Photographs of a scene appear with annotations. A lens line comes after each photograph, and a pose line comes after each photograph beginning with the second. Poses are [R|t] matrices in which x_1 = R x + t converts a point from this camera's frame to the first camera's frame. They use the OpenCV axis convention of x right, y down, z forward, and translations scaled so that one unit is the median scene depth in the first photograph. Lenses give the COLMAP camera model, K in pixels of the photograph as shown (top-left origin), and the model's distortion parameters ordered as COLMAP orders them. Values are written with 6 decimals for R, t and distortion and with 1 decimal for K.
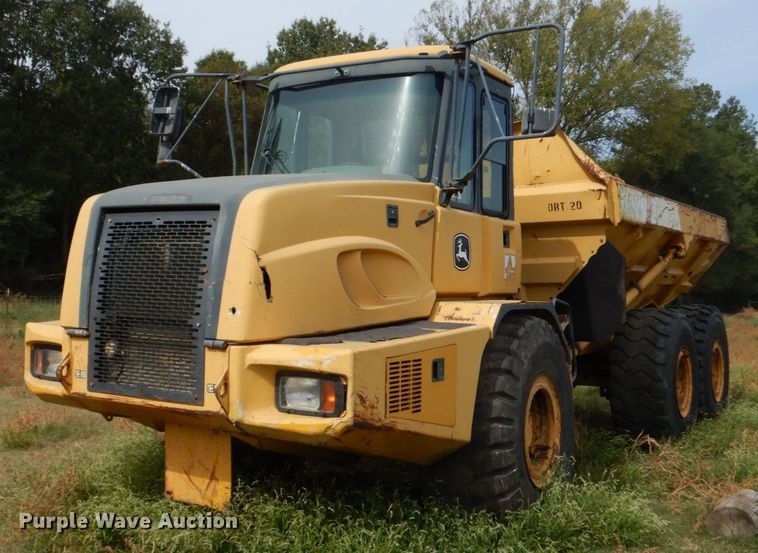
lens RADIAL K [[832.2, 0, 378.3], [0, 832.2, 281.4], [0, 0, 1]] dist [-0.003599, 0.000000]
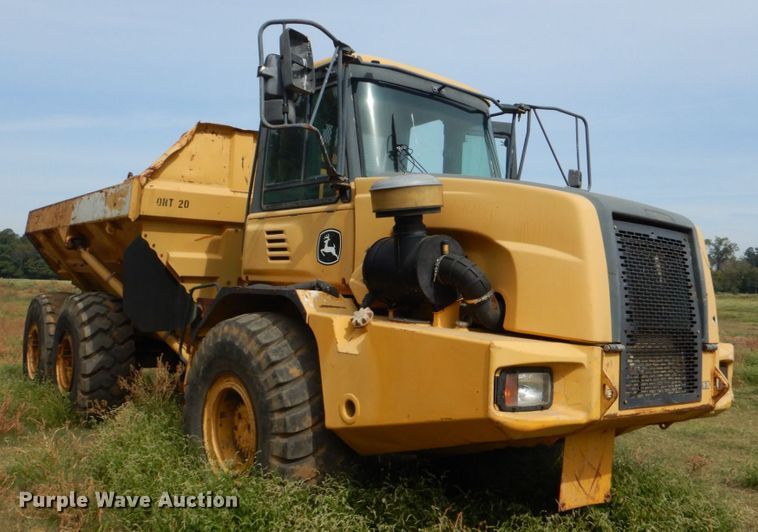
lens RADIAL K [[670.0, 0, 378.3], [0, 670.0, 264.0], [0, 0, 1]] dist [0.021947, 0.008758]
pose [[0.371725, 0.038551, 0.927542, -1.151066], [-0.041289, 0.998835, -0.024967, -0.000653], [-0.927424, -0.029016, 0.372884, 0.977933]]
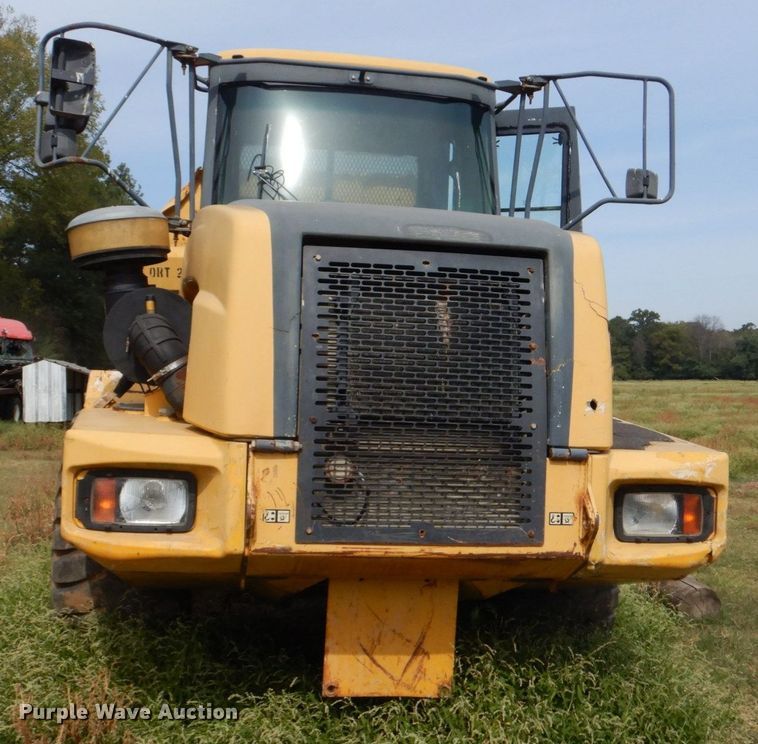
lens RADIAL K [[910.0, 0, 380.5], [0, 910.0, 370.3], [0, 0, 1]] dist [0.019985, 0.000000]
pose [[0.775594, 0.008833, 0.631170, -0.714246], [-0.018165, 0.999800, 0.008329, 0.002621], [-0.630970, -0.017925, 0.775600, 0.465405]]
